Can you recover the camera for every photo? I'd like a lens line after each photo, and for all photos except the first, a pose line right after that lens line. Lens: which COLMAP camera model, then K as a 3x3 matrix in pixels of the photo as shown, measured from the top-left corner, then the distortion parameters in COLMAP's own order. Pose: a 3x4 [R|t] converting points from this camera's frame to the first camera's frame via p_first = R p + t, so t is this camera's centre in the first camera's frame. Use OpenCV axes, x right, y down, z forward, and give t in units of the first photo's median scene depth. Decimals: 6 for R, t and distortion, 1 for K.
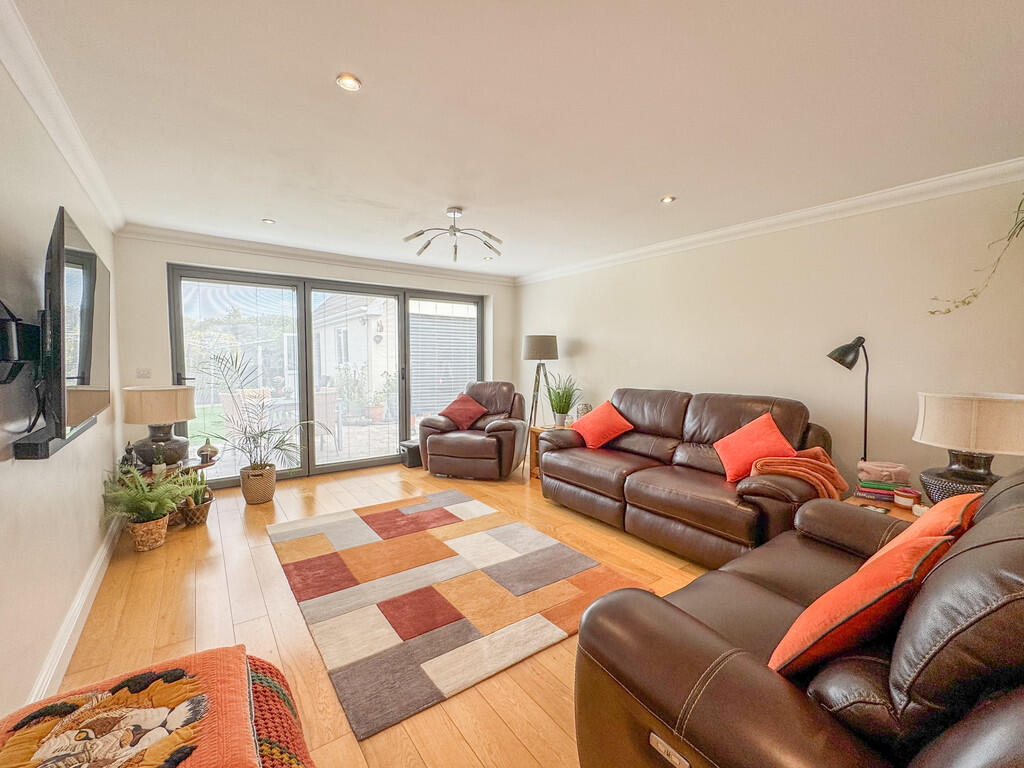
lens RADIAL K [[403.5, 0, 512.0], [0, 403.5, 384.0], [0, 0, 1]] dist [-0.001009, -0.000140]
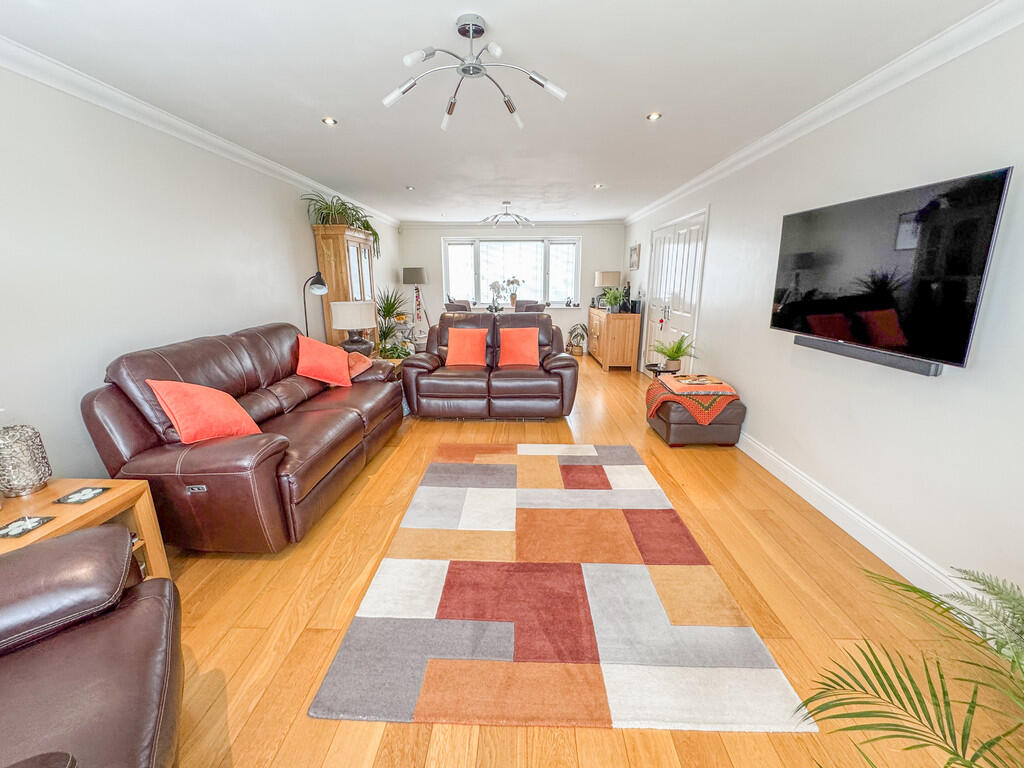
lens RADIAL K [[403.5, 0, 512.0], [0, 403.5, 384.0], [0, 0, 1]] dist [-0.001009, -0.000140]
pose [[-0.764852, -0.162935, 0.623261, -0.611053], [0.041553, 0.952993, 0.300128, -0.125601], [-0.642865, 0.255452, -0.722128, 1.492732]]
